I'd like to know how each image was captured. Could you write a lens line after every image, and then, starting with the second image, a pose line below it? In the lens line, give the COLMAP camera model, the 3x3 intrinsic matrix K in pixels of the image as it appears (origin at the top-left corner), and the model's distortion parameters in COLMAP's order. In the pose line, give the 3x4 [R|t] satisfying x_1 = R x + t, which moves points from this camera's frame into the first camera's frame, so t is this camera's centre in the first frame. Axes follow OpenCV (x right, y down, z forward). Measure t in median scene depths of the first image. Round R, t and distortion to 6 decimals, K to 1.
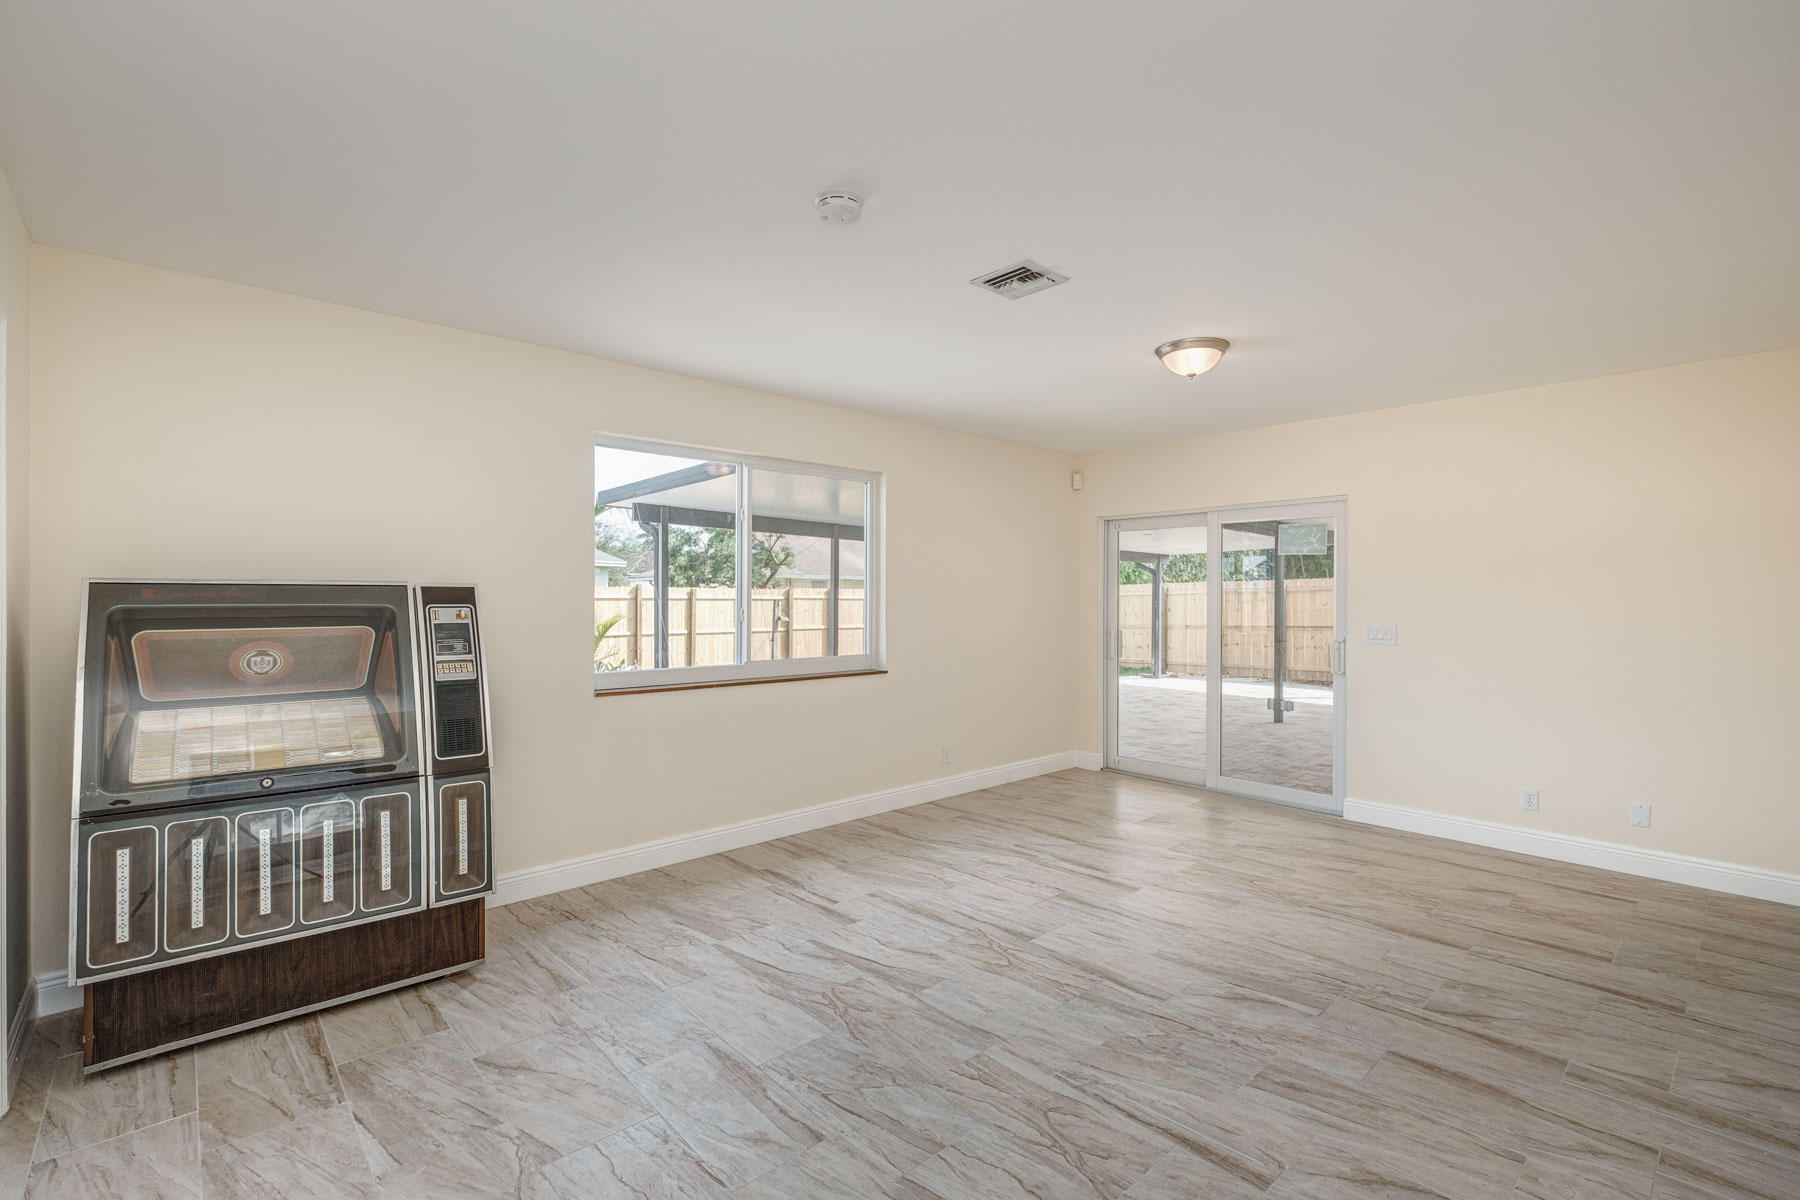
lens RADIAL K [[780.3, 0, 945.7], [0, 780.3, 596.3], [0, 0, 1]] dist [0.000497, 0.000129]
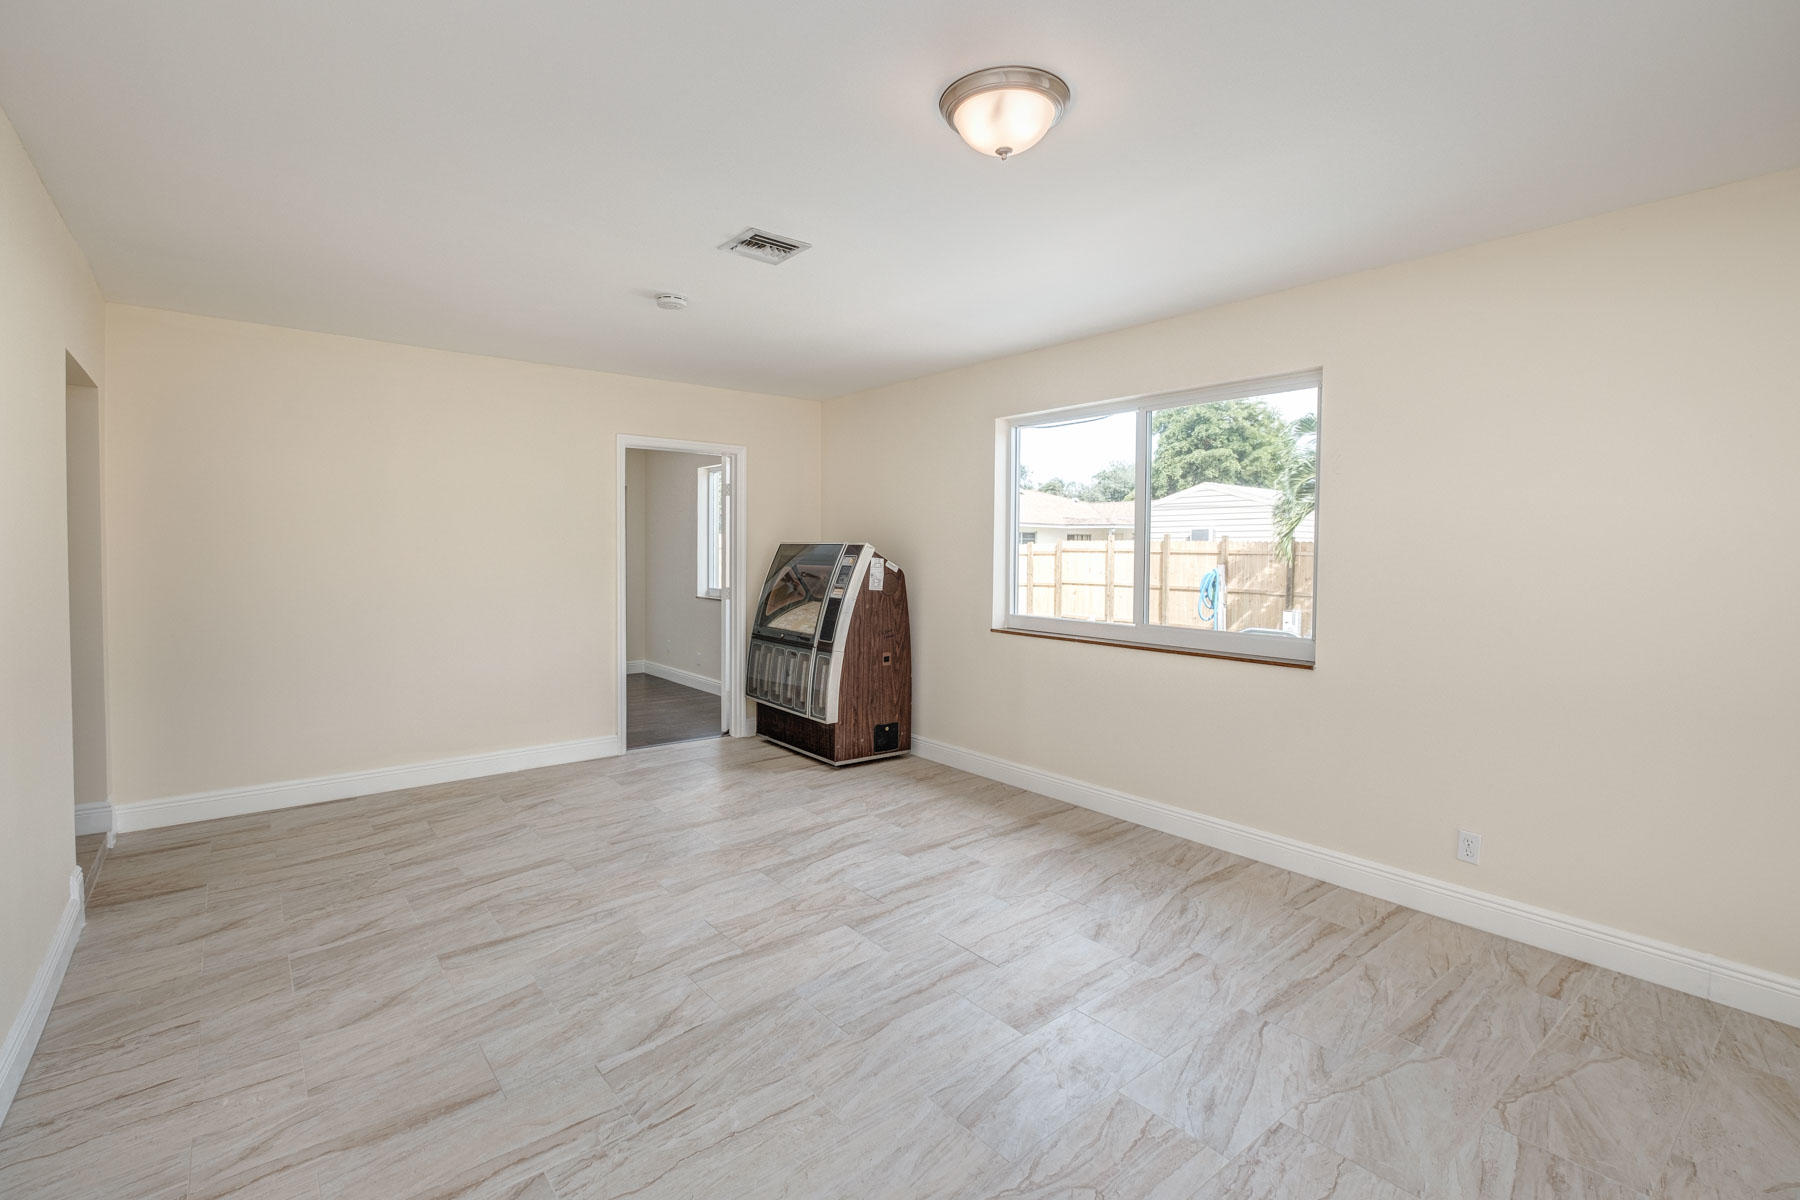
lens RADIAL K [[805.6, 0, 897.8], [0, 805.6, 546.1], [0, 0, 1]] dist [-0.000306, -0.000503]
pose [[-0.068365, -0.007463, -0.997632, 1.075919], [-0.010237, 0.999925, -0.006779, -0.007975], [0.997608, 0.009749, -0.068436, 1.127739]]
